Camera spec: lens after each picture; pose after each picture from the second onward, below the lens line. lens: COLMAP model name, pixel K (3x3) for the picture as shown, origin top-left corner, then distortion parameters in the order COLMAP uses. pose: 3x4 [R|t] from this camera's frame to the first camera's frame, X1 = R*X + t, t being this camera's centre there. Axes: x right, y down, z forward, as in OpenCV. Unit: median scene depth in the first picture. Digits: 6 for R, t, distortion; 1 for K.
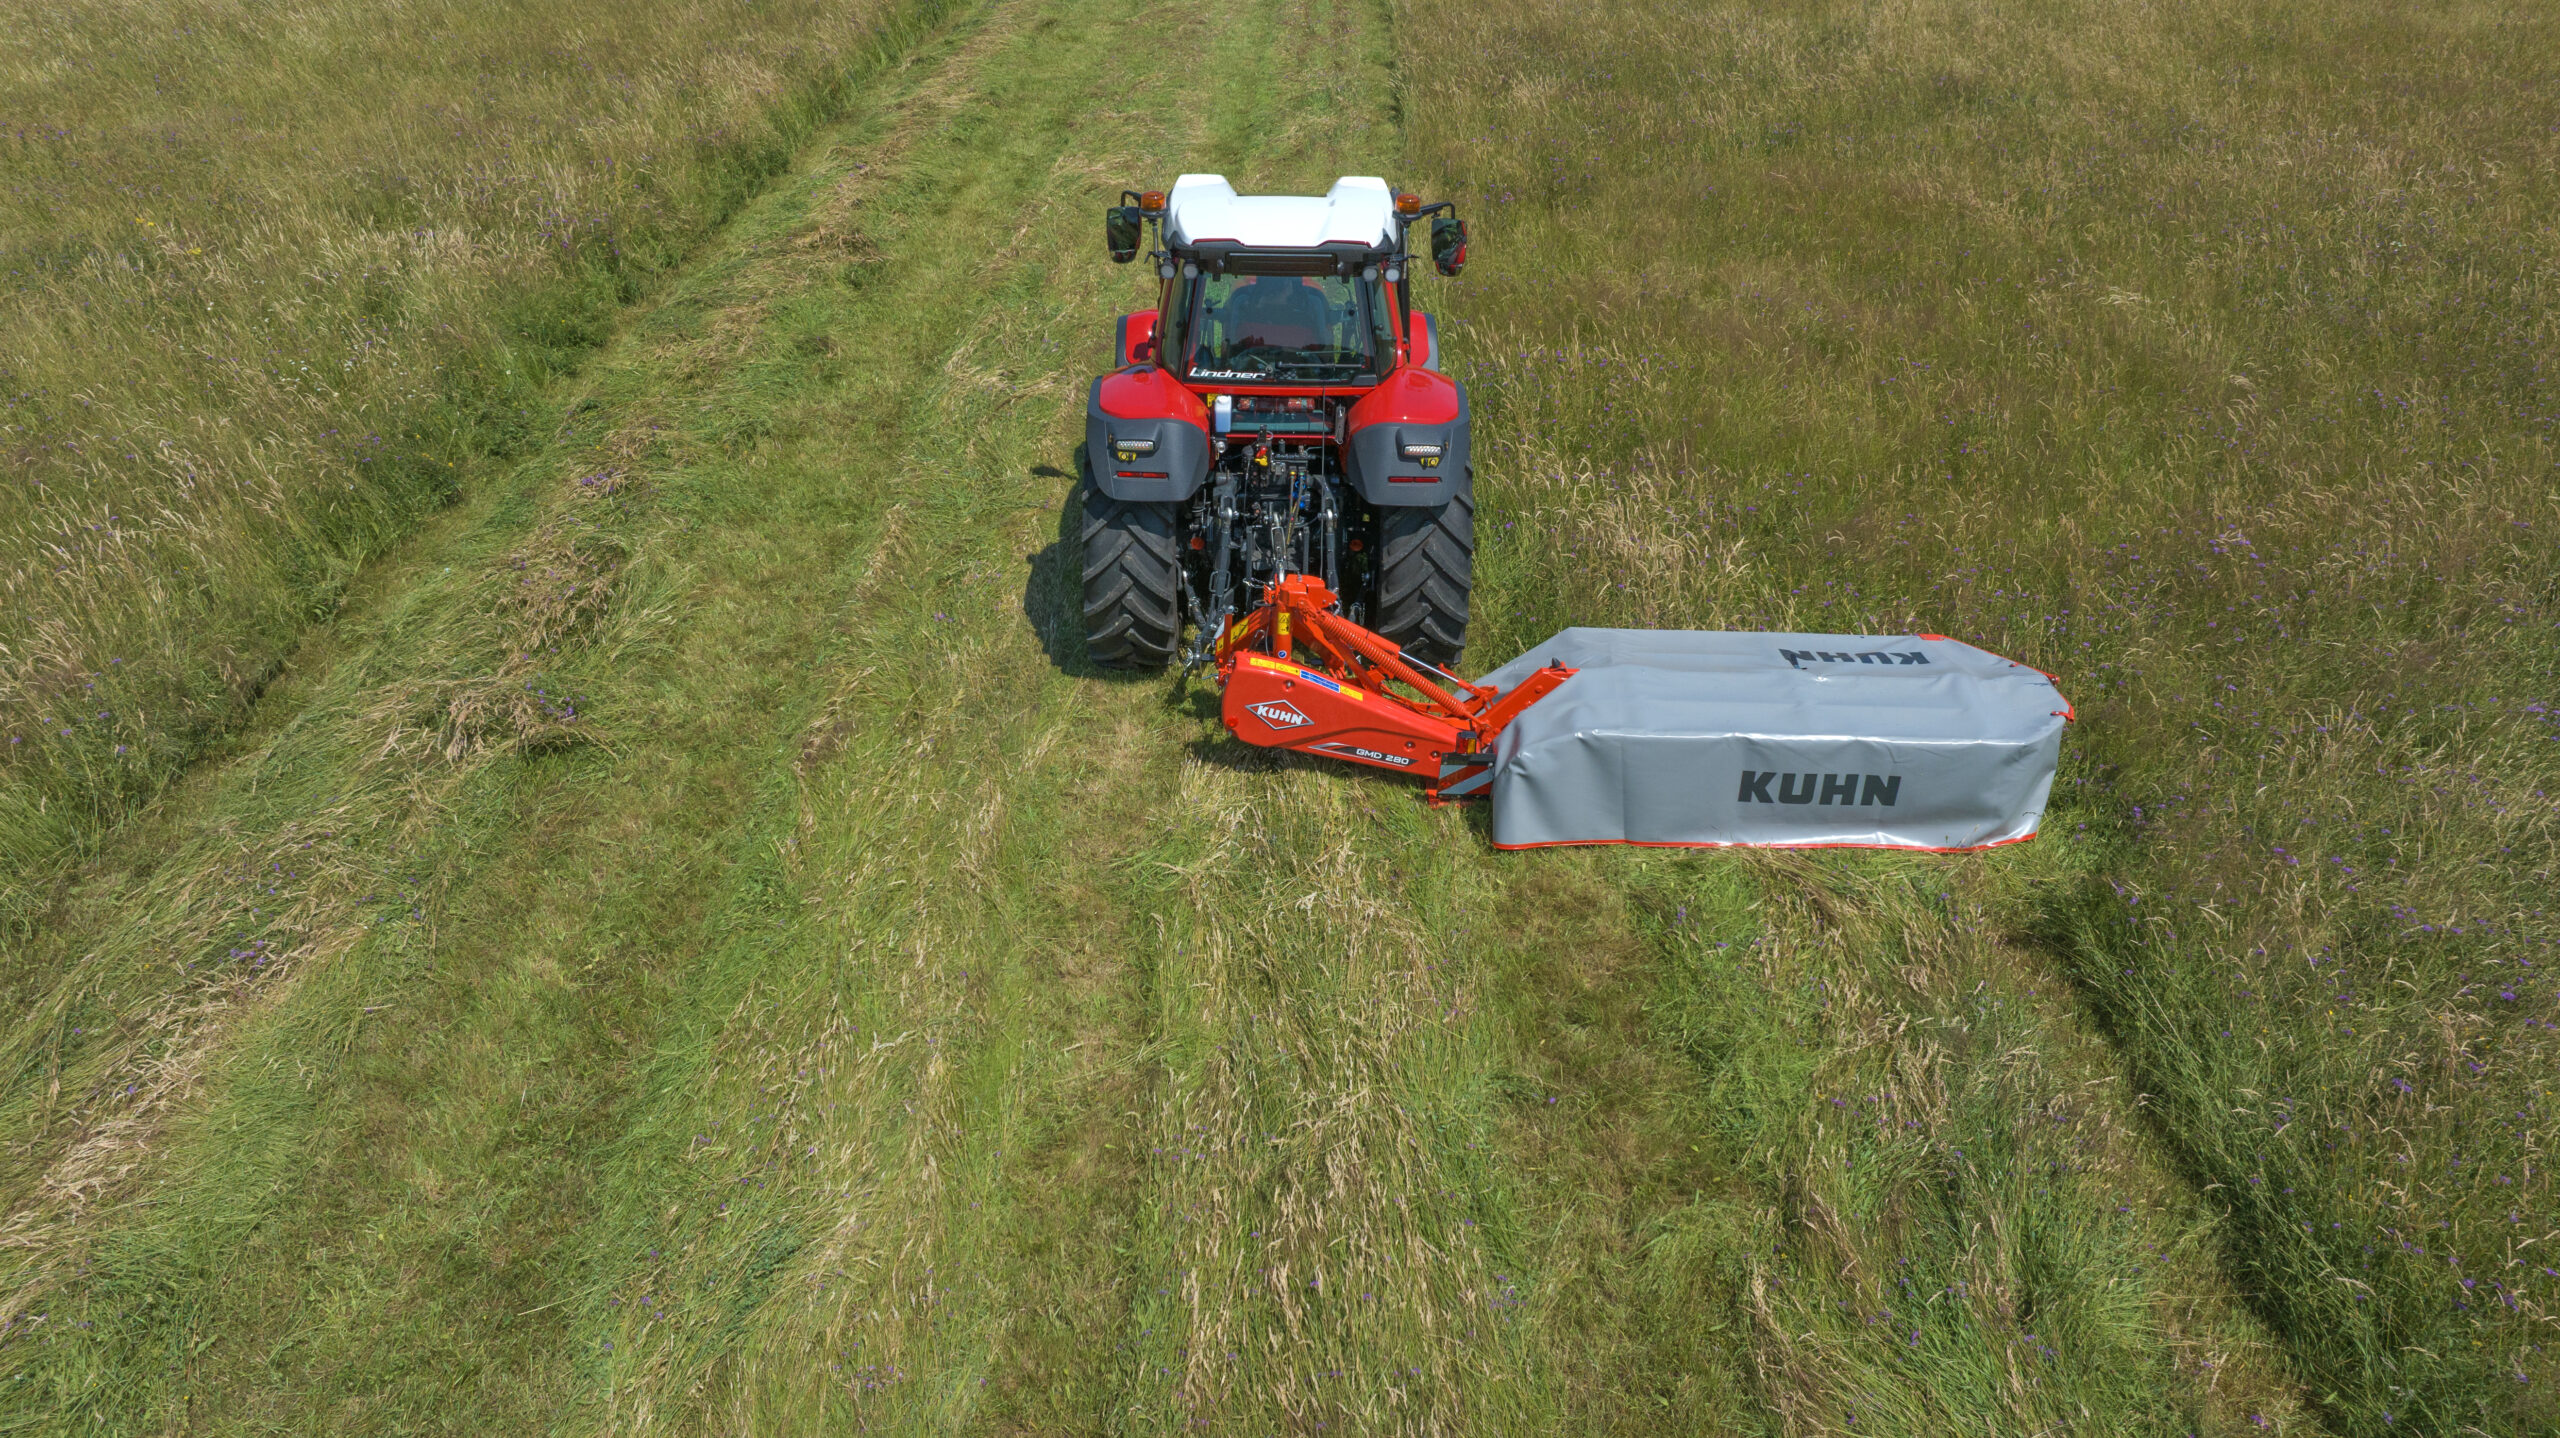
lens RADIAL K [[1756.5, 0, 1221.1], [0, 1756.5, 638.9], [0, 0, 1]] dist [-0.007048, -0.002715]
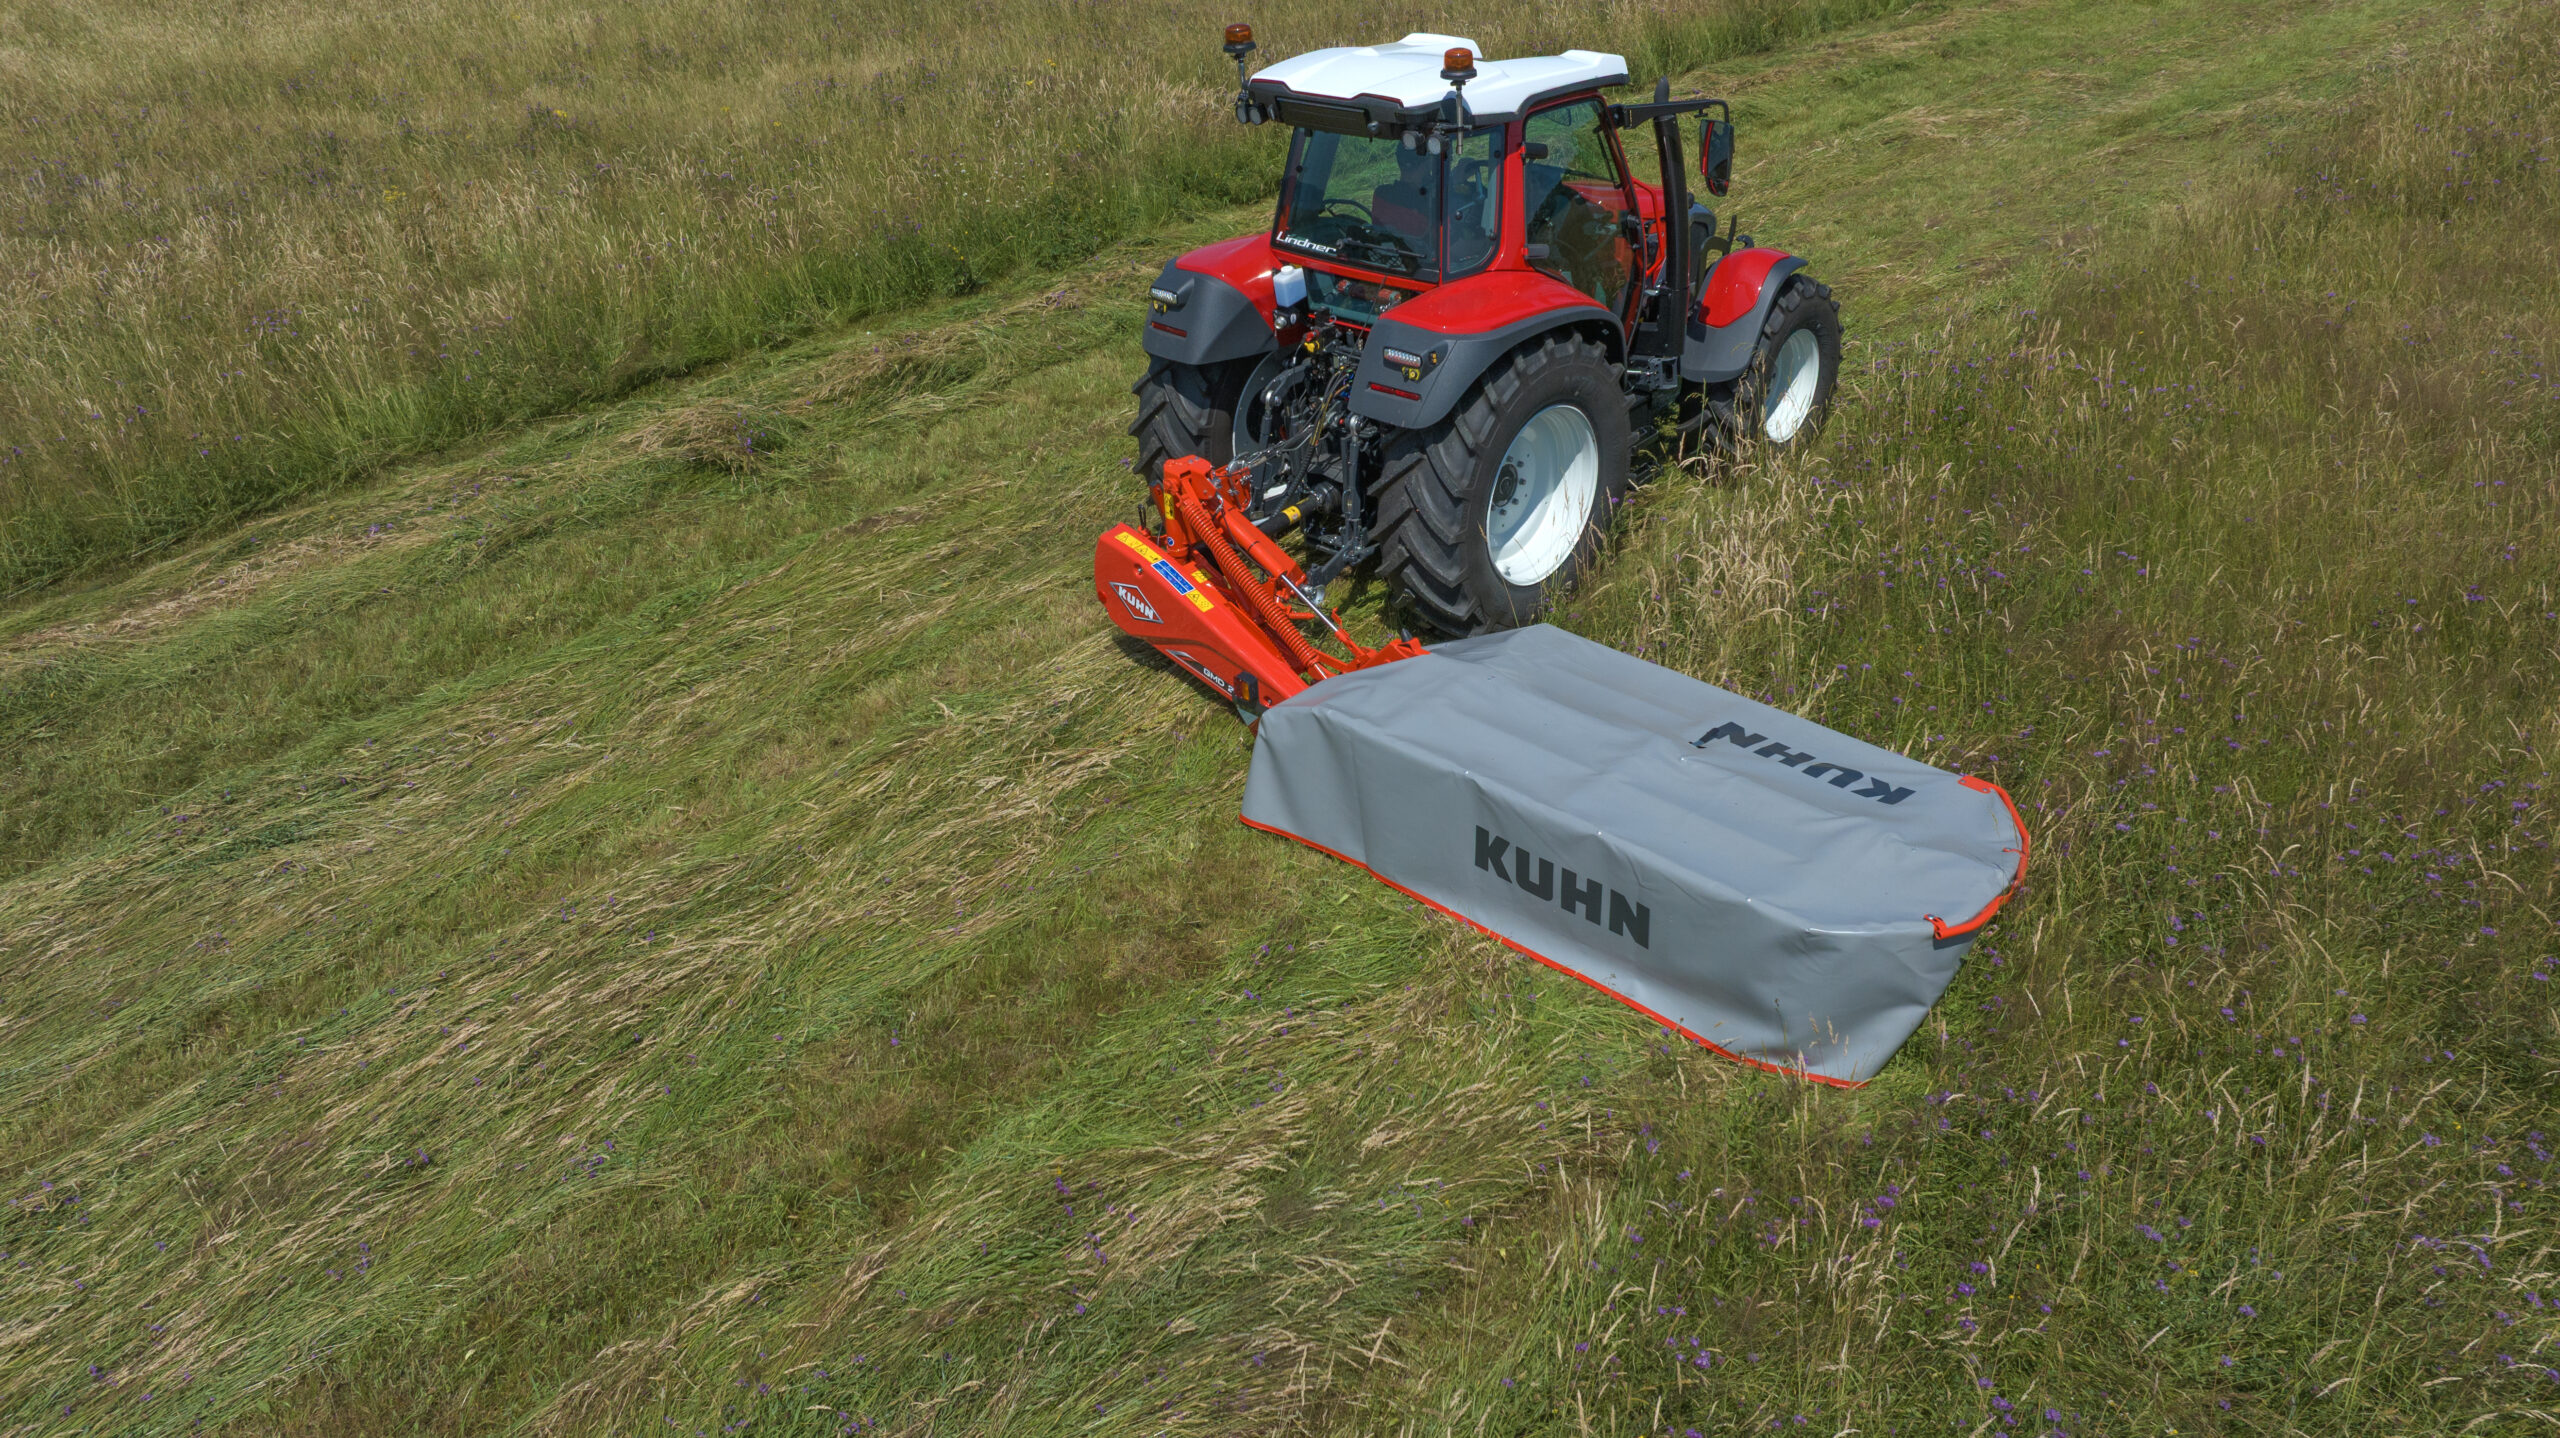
lens RADIAL K [[1756.5, 0, 1221.1], [0, 1756.5, 638.9], [0, 0, 1]] dist [-0.007048, -0.002715]
pose [[0.740259, 0.286382, -0.608278, 0.612084], [-0.274734, 0.954607, 0.115091, -0.053974], [0.613627, 0.081918, 0.785336, 0.314552]]
